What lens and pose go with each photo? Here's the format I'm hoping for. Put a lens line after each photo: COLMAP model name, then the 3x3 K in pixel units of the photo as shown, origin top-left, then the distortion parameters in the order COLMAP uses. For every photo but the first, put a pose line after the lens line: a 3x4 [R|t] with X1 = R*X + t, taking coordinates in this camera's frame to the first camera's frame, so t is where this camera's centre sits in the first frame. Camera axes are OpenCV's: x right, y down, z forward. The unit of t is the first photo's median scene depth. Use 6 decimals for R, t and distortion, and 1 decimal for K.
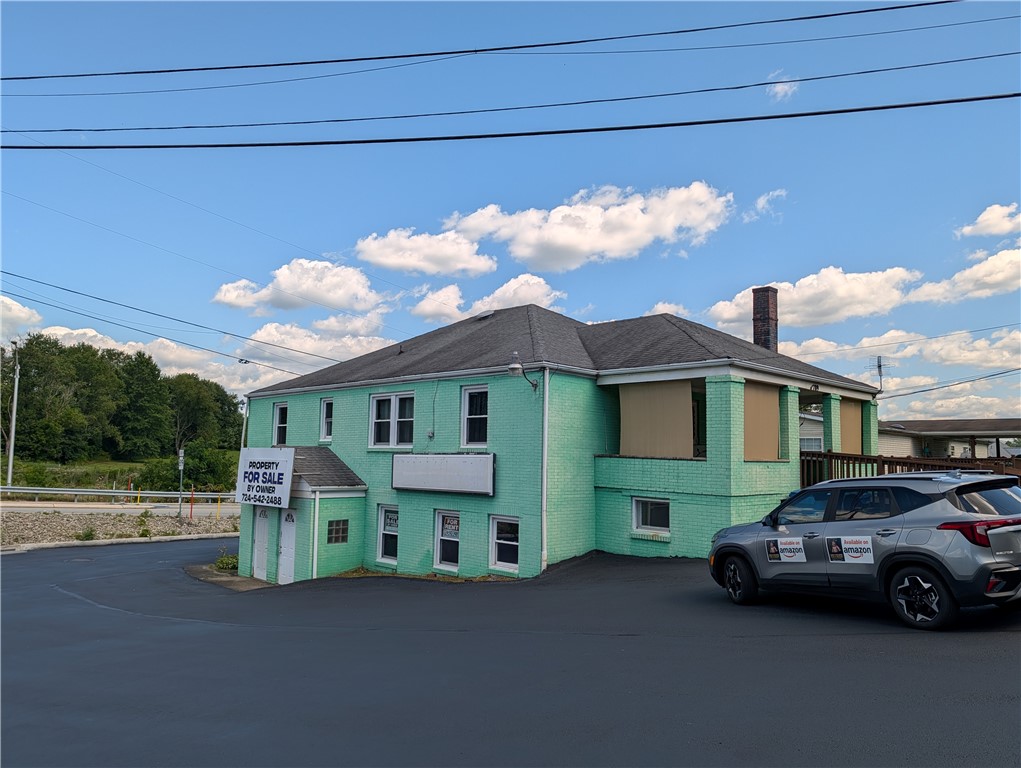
lens RADIAL K [[734.5, 0, 484.7], [0, 734.5, 386.1], [0, 0, 1]] dist [0.037861, -0.045161]
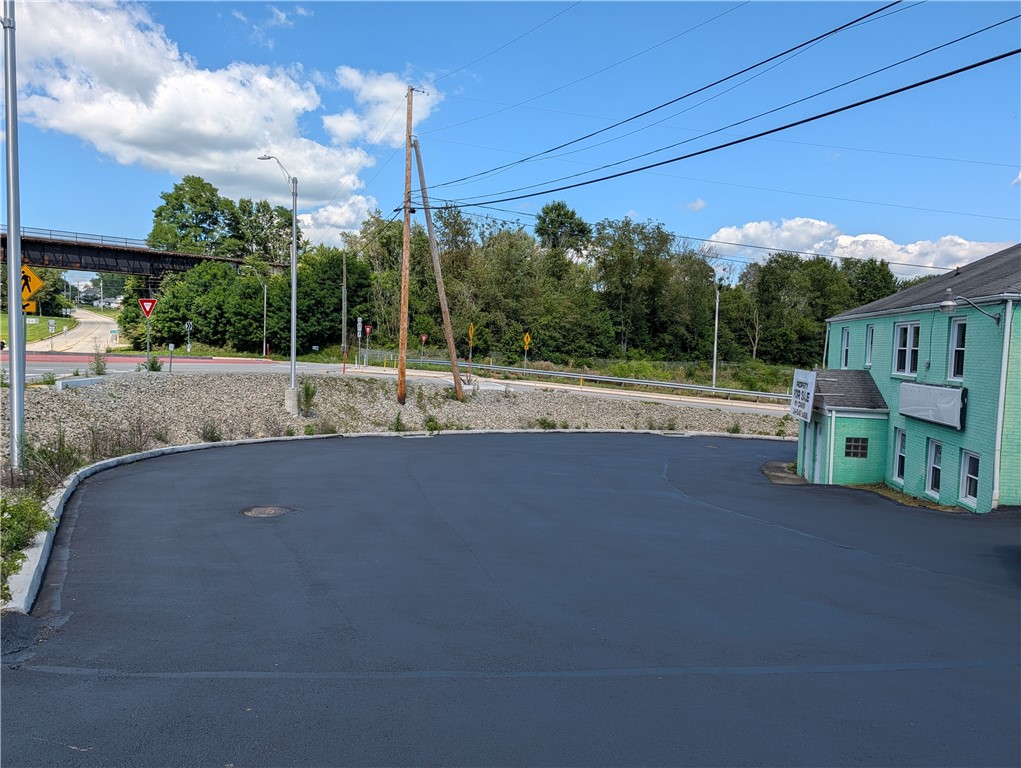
lens RADIAL K [[725.7, 0, 499.7], [0, 725.7, 383.8], [0, 0, 1]] dist [0.036043, -0.045644]
pose [[0.580583, 0.050350, -0.812643, 0.373963], [0.055463, 0.993322, 0.101169, -0.039394], [0.812310, -0.103809, 0.573913, -0.059534]]
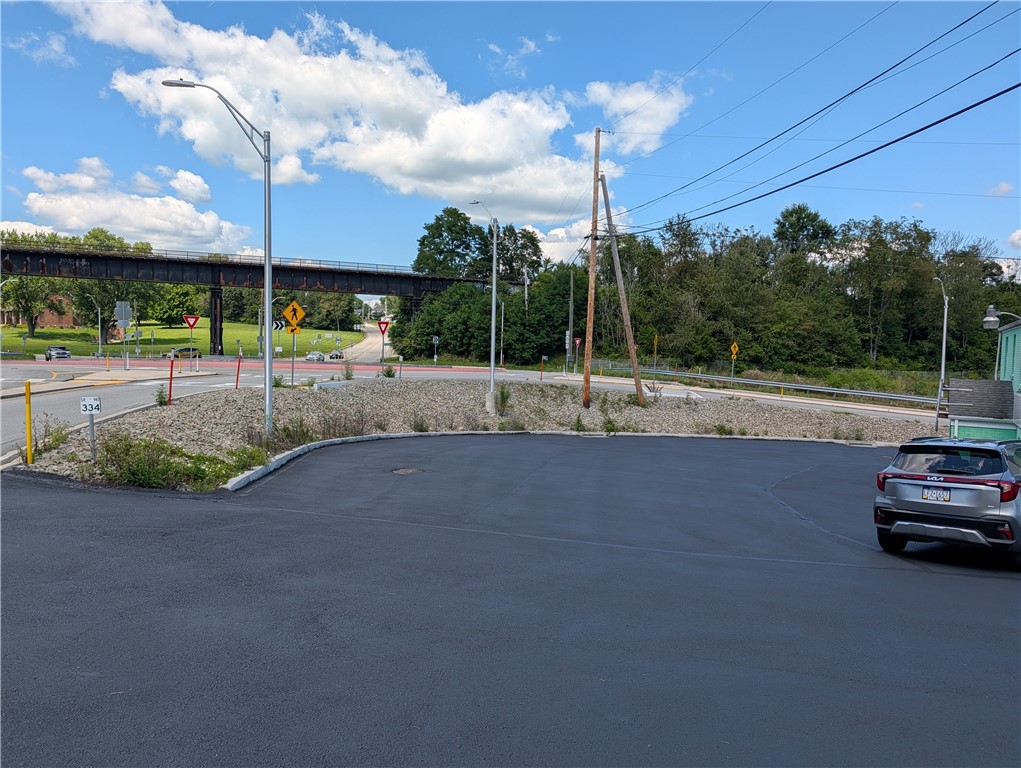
lens RADIAL K [[725.7, 0, 499.7], [0, 725.7, 383.8], [0, 0, 1]] dist [0.036043, -0.045644]
pose [[0.266942, 0.045136, -0.962655, 0.669351], [0.072762, 0.995107, 0.066835, -0.042543], [0.960962, -0.087886, 0.262352, 0.004880]]
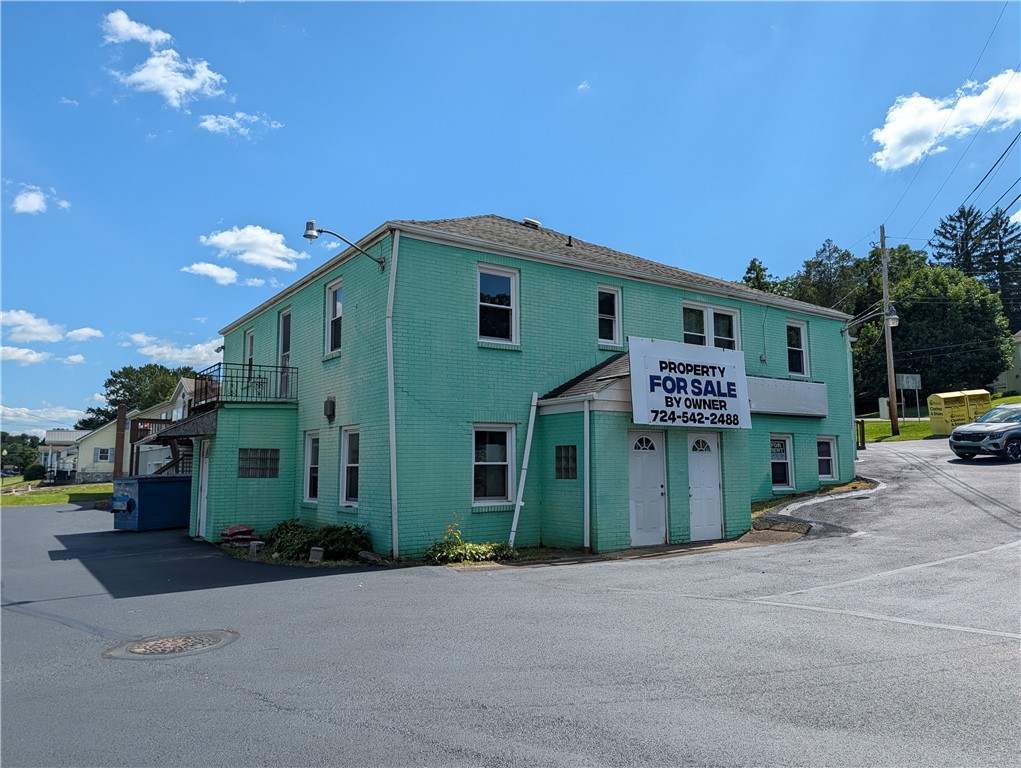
lens RADIAL K [[725.7, 0, 499.7], [0, 725.7, 383.8], [0, 0, 1]] dist [0.036043, -0.045644]
pose [[0.167367, 0.102186, 0.980585, -1.013801], [-0.086241, 0.992319, -0.088689, 0.201362], [-0.982115, -0.069723, 0.174894, 1.087411]]
